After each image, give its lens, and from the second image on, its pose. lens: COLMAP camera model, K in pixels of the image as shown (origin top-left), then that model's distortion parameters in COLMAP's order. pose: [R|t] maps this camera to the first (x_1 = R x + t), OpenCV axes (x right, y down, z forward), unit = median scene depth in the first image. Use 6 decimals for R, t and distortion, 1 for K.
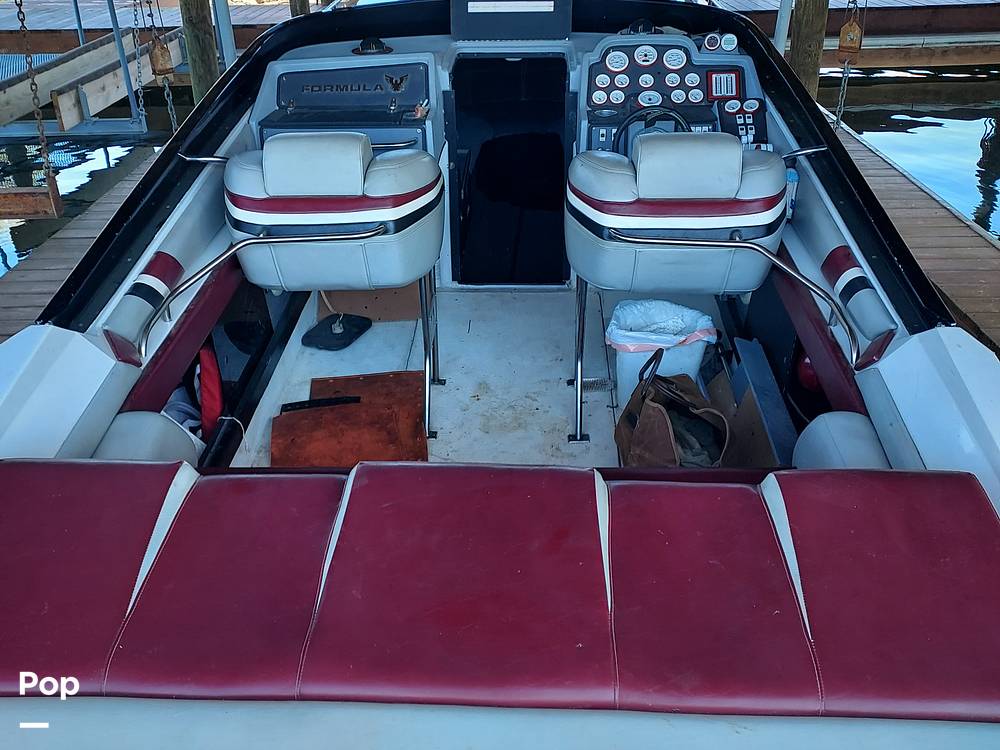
lens RADIAL K [[708.9, 0, 502.3], [0, 708.9, 377.2], [0, 0, 1]] dist [0.024212, 0.001241]
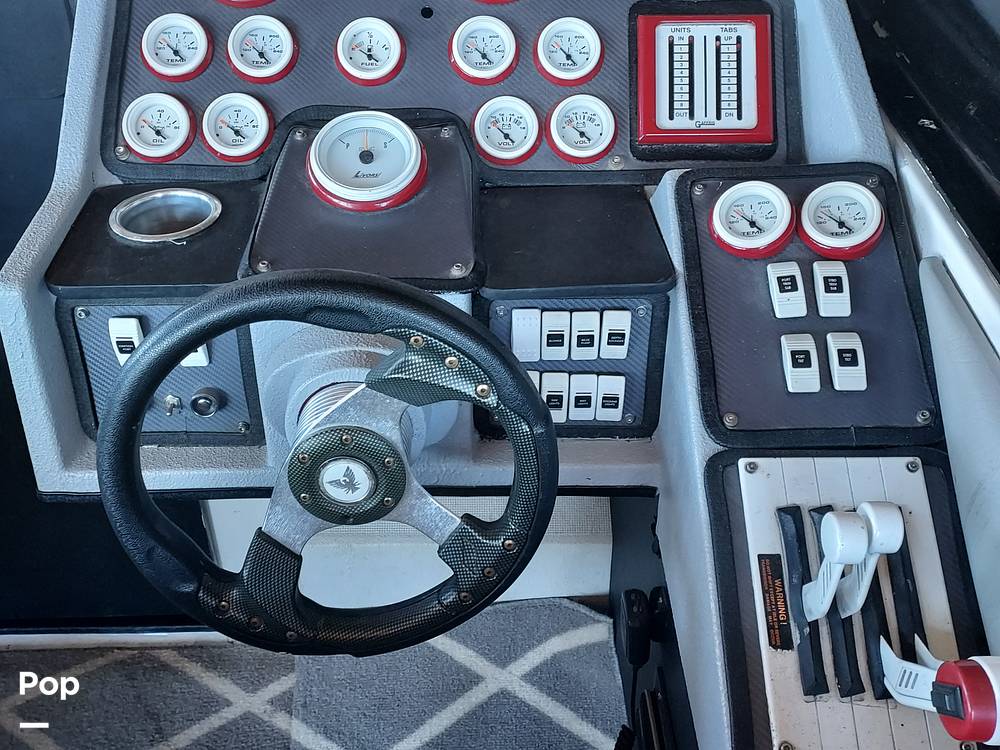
lens RADIAL K [[708.9, 0, 498.5], [0, 708.9, 372.6], [0, 0, 1]] dist [0.024212, 0.001241]
pose [[0.997203, -0.025475, 0.070262, 0.230633], [0.014190, 0.987551, 0.156659, -0.358892], [-0.073378, -0.155224, 0.985150, 0.779466]]
